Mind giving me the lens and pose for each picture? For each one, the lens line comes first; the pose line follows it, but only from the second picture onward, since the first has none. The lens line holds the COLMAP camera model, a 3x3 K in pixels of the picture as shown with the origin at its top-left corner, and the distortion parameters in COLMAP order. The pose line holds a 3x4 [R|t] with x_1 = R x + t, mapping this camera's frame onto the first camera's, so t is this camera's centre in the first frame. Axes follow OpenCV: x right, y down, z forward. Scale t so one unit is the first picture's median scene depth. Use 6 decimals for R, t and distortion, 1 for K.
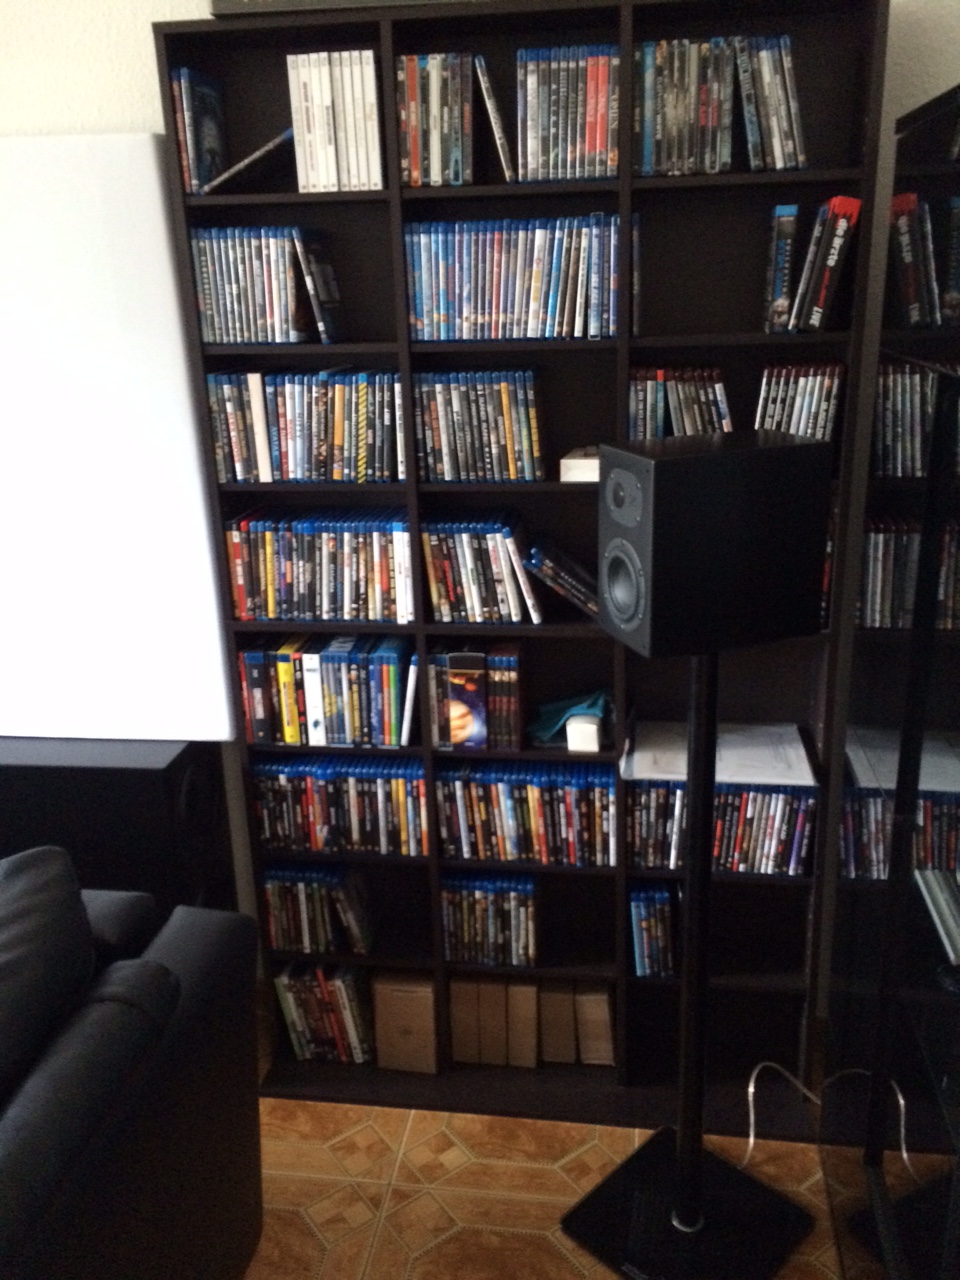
lens RADIAL K [[1079.0, 0, 480.0], [0, 1079.0, 640.0], [0, 0, 1]] dist [0.098875, -0.131155]
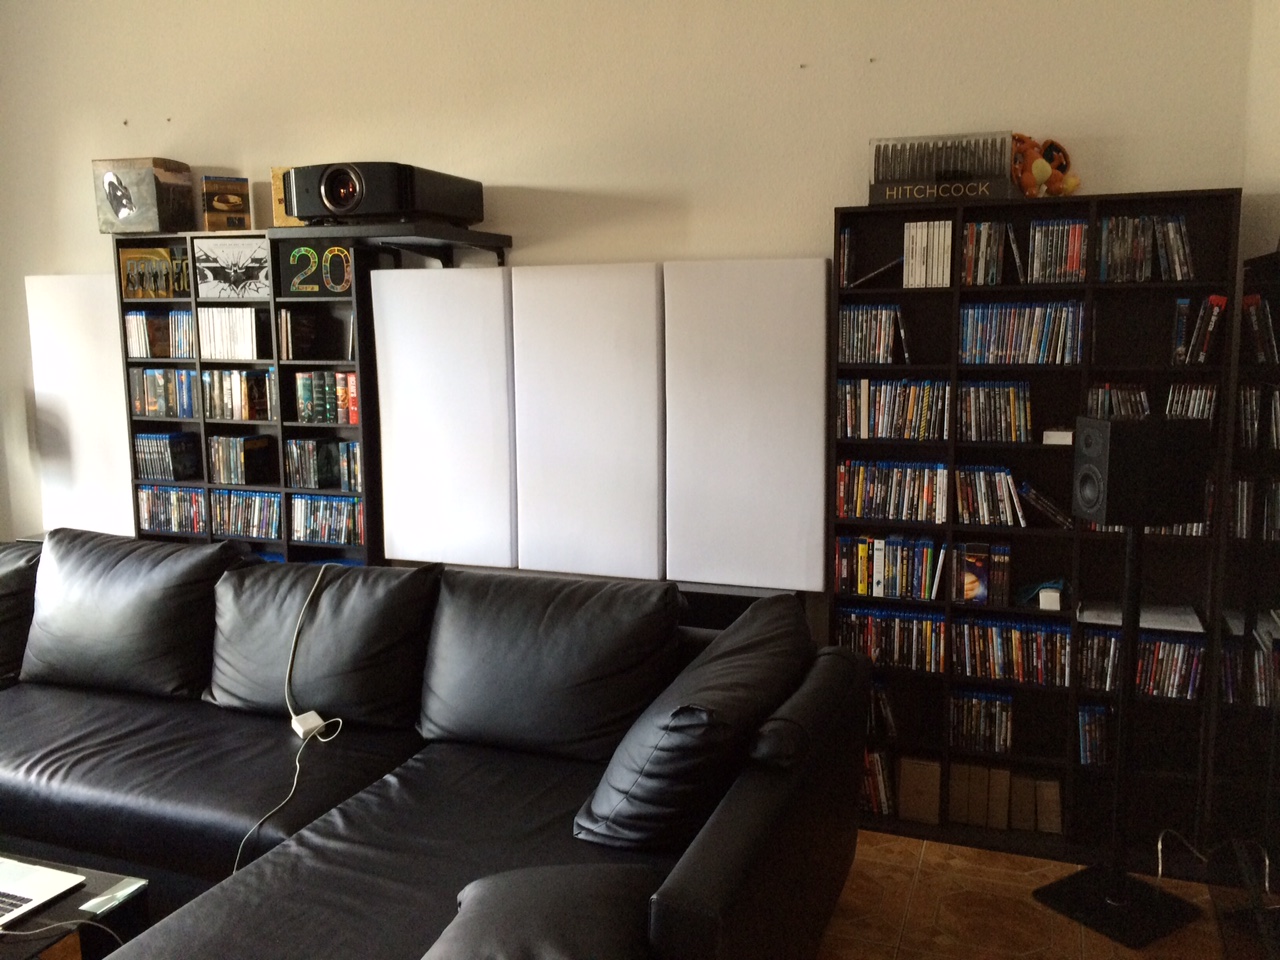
lens RADIAL K [[1079.0, 0, 636.4], [0, 1079.0, 473.8], [0, 0, 1]] dist [0.098875, -0.131155]
pose [[0.978213, 0.050452, -0.201380, -0.203989], [-0.085518, 0.981825, -0.169428, 0.247624], [0.189172, 0.182959, 0.964749, -0.786101]]
